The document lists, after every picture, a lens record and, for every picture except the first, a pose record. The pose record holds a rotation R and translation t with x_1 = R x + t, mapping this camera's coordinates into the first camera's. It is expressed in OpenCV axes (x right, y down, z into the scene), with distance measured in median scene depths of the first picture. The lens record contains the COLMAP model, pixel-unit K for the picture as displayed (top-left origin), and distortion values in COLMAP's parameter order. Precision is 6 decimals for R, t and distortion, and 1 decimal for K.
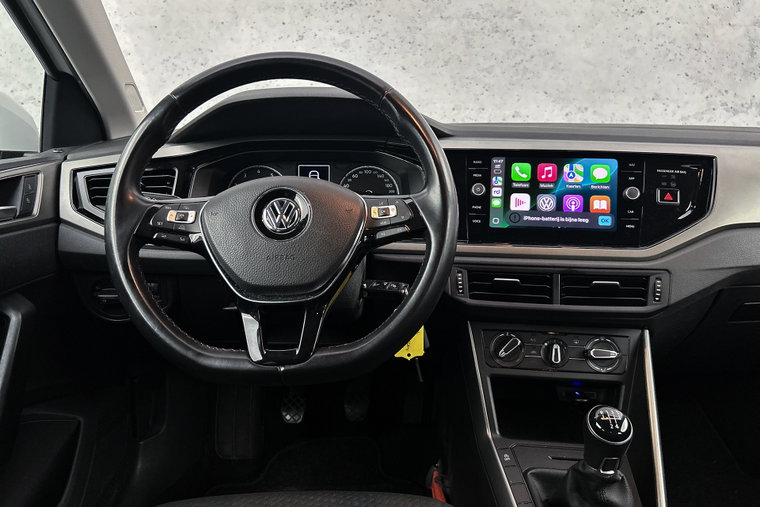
lens RADIAL K [[573.0, 0, 376.5], [0, 573.0, 252.4], [0, 0, 1]] dist [0.050410, -0.073723]
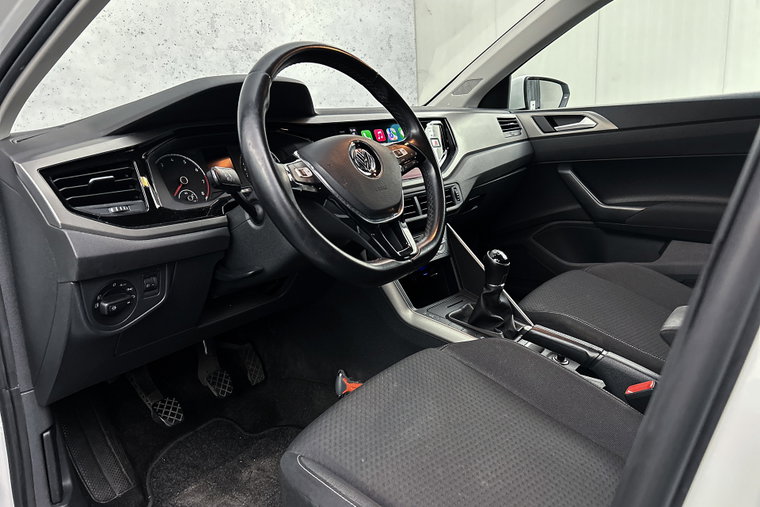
lens RADIAL K [[568.9, 0, 378.6], [0, 568.9, 251.4], [0, 0, 1]] dist [0.054645, -0.061360]
pose [[0.618429, -0.223962, 0.753250, -0.894457], [0.251484, 0.964524, 0.080308, 0.031312], [-0.744514, 0.139765, 0.652813, 0.092718]]
